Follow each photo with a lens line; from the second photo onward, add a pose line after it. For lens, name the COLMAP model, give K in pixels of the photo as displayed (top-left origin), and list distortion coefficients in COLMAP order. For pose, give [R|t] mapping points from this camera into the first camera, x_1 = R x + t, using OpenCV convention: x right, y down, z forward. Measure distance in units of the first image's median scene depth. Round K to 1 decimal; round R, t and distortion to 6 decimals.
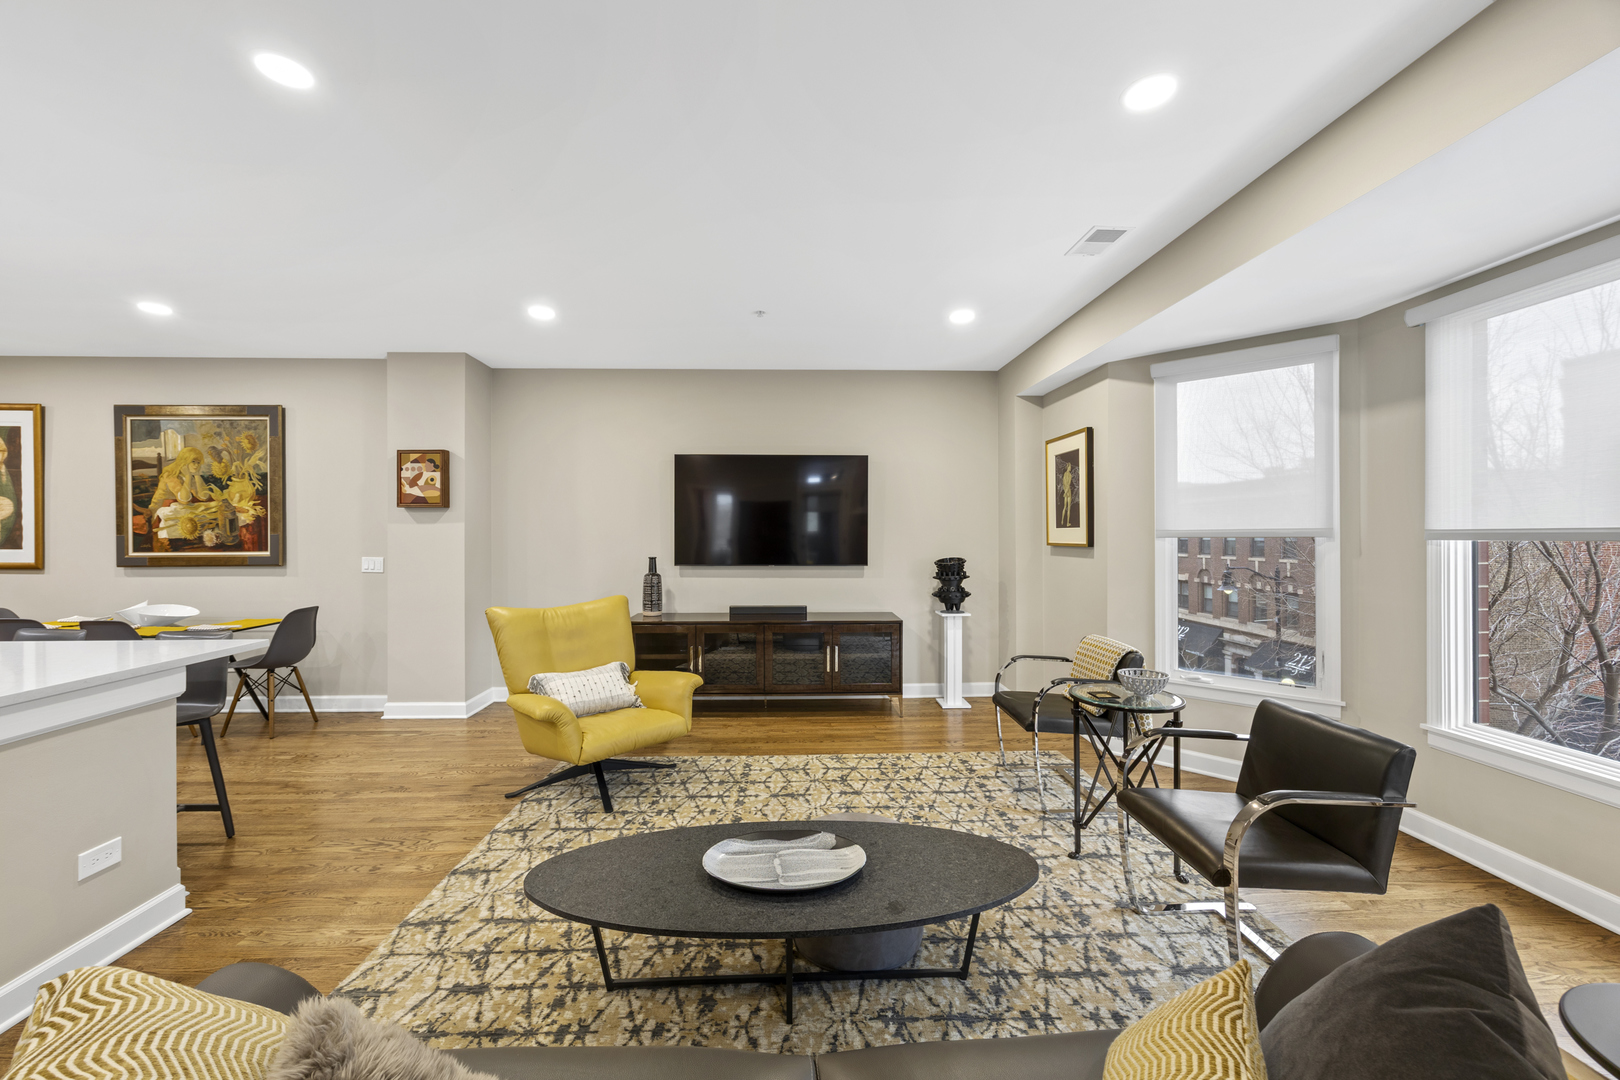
lens RADIAL K [[622.7, 0, 804.1], [0, 622.7, 536.8], [0, 0, 1]] dist [-0.002942, -0.001124]
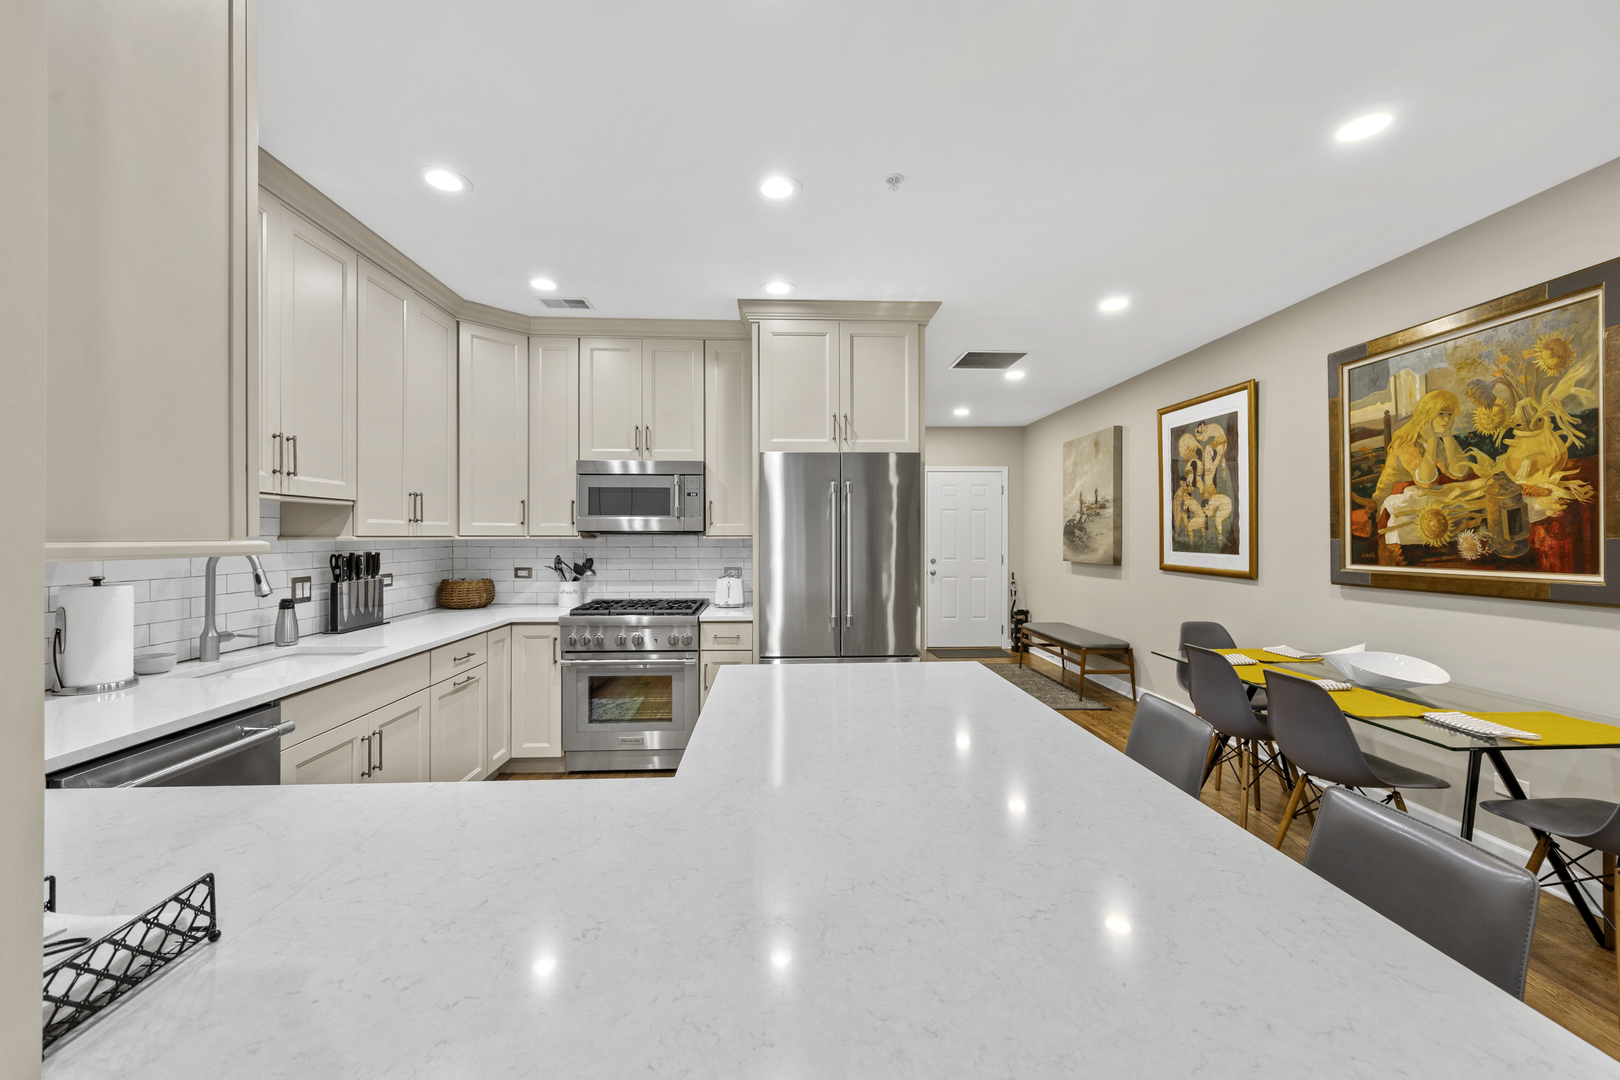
lens RADIAL K [[647.0, 0, 807.5], [0, 647.0, 534.0], [0, 0, 1]] dist [0.005275, 0.000028]
pose [[0.006947, -0.002020, -0.999974, -0.387187], [-0.002577, 0.999995, -0.002038, -0.005282], [0.999973, 0.002591, 0.006942, 0.410894]]
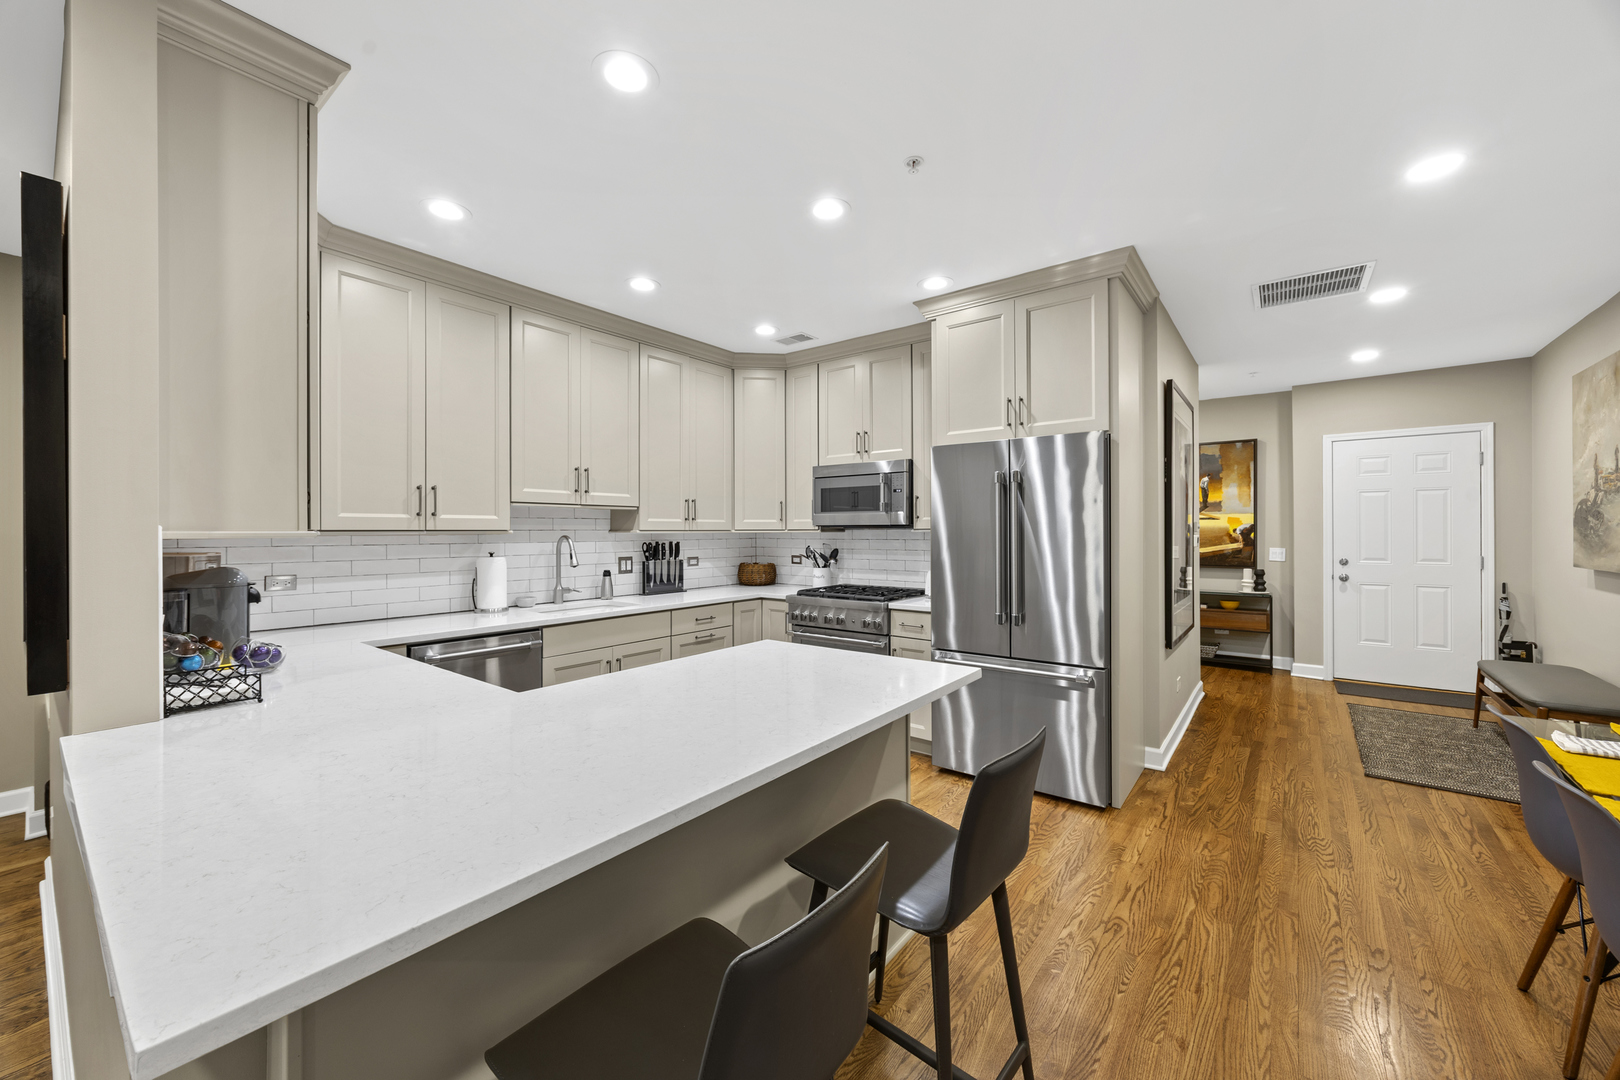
lens RADIAL K [[622.7, 0, 799.3], [0, 622.7, 529.4], [0, 0, 1]] dist [-0.002942, -0.001124]
pose [[-0.653511, 0.001063, -0.756916, -0.483449], [0.002211, 0.999997, -0.000505, -0.003698], [0.756914, -0.002004, -0.653512, 0.742598]]
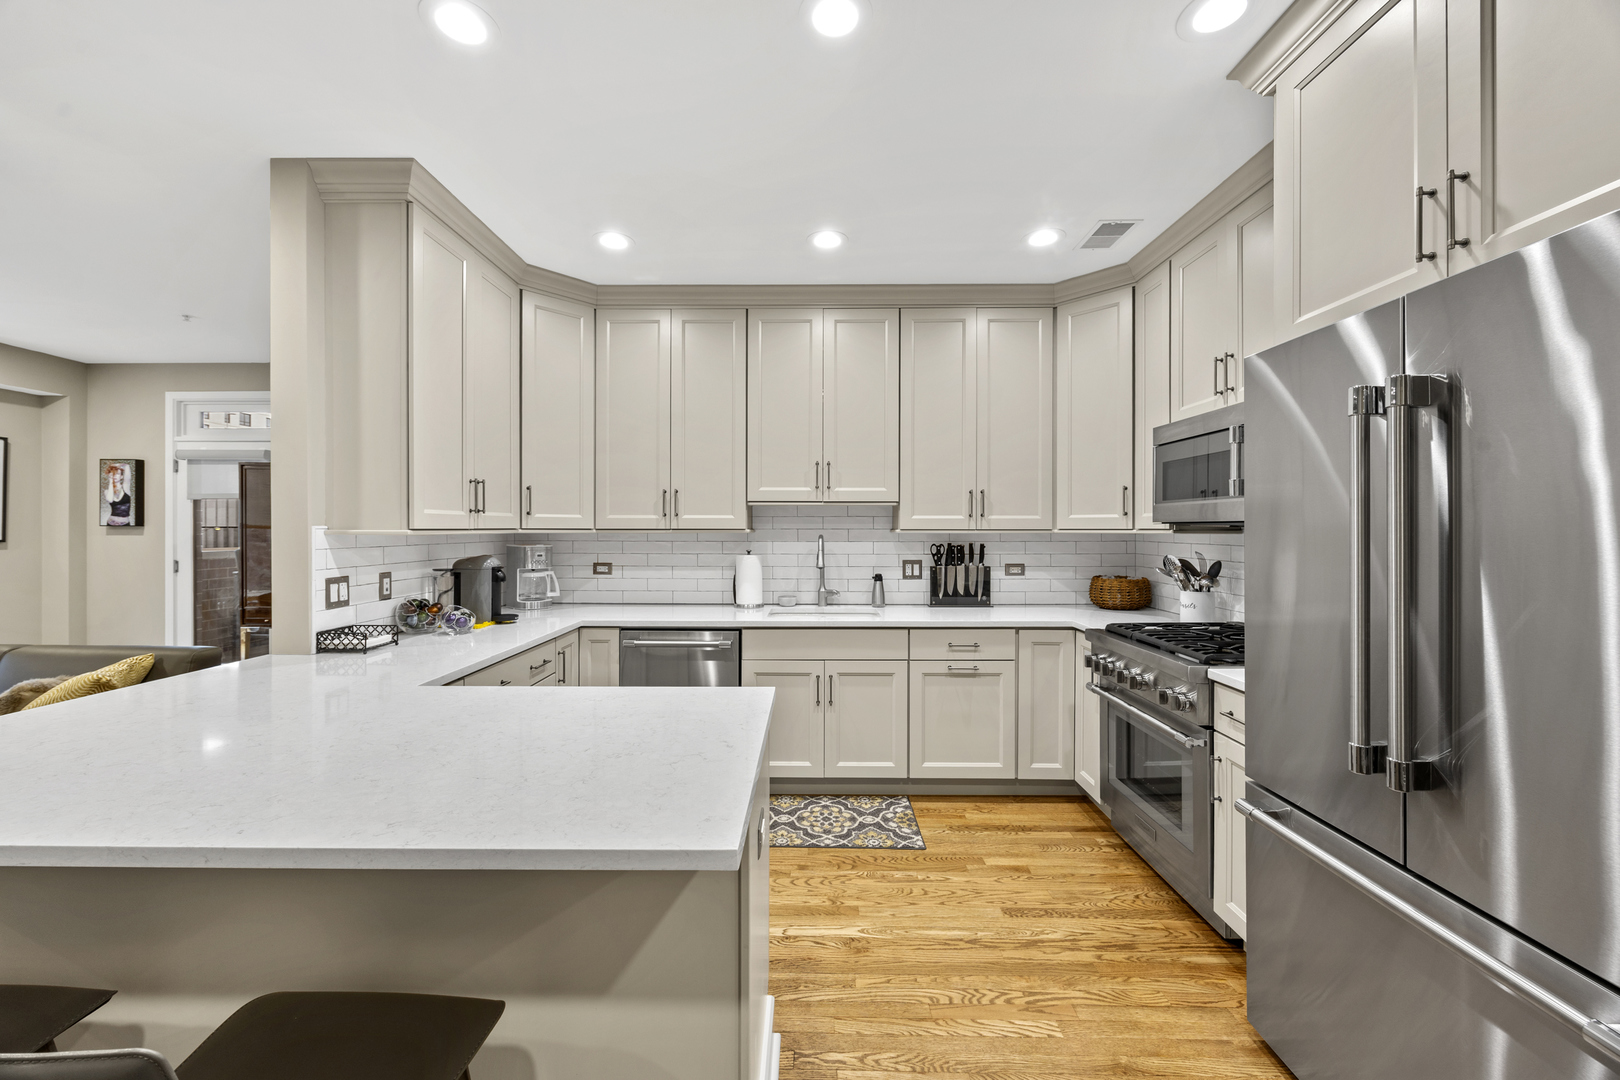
lens RADIAL K [[622.7, 0, 805.1], [0, 622.7, 528.0], [0, 0, 1]] dist [-0.002942, -0.001124]
pose [[-0.998416, 0.000273, 0.056265, -0.937923], [0.000287, 1.000000, 0.000240, -0.005388], [-0.056265, 0.000256, -0.998416, 0.746841]]
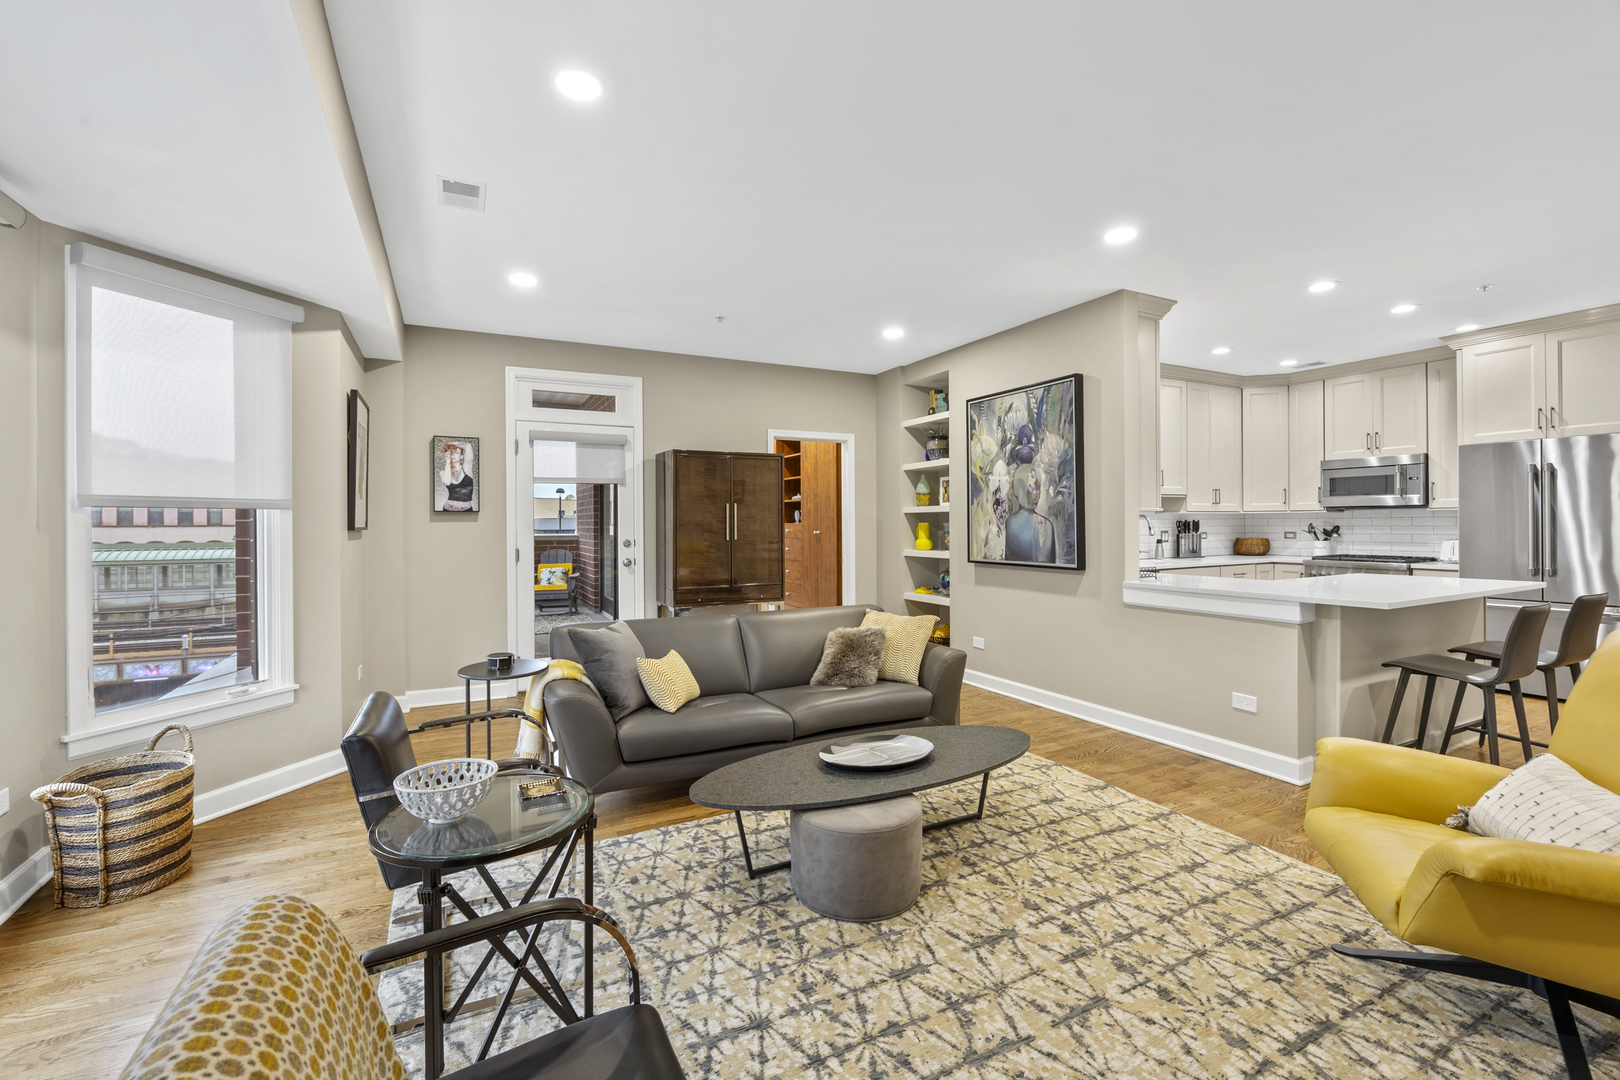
lens RADIAL K [[677.9, 0, 797.9], [0, 677.9, 531.5], [0, 0, 1]] dist [-0.019156, 0.000927]
pose [[-0.912814, 0.012831, -0.408174, 0.291475], [0.007553, 0.999866, 0.014540, 0.011817], [0.408306, 0.010189, -0.912788, 0.926800]]
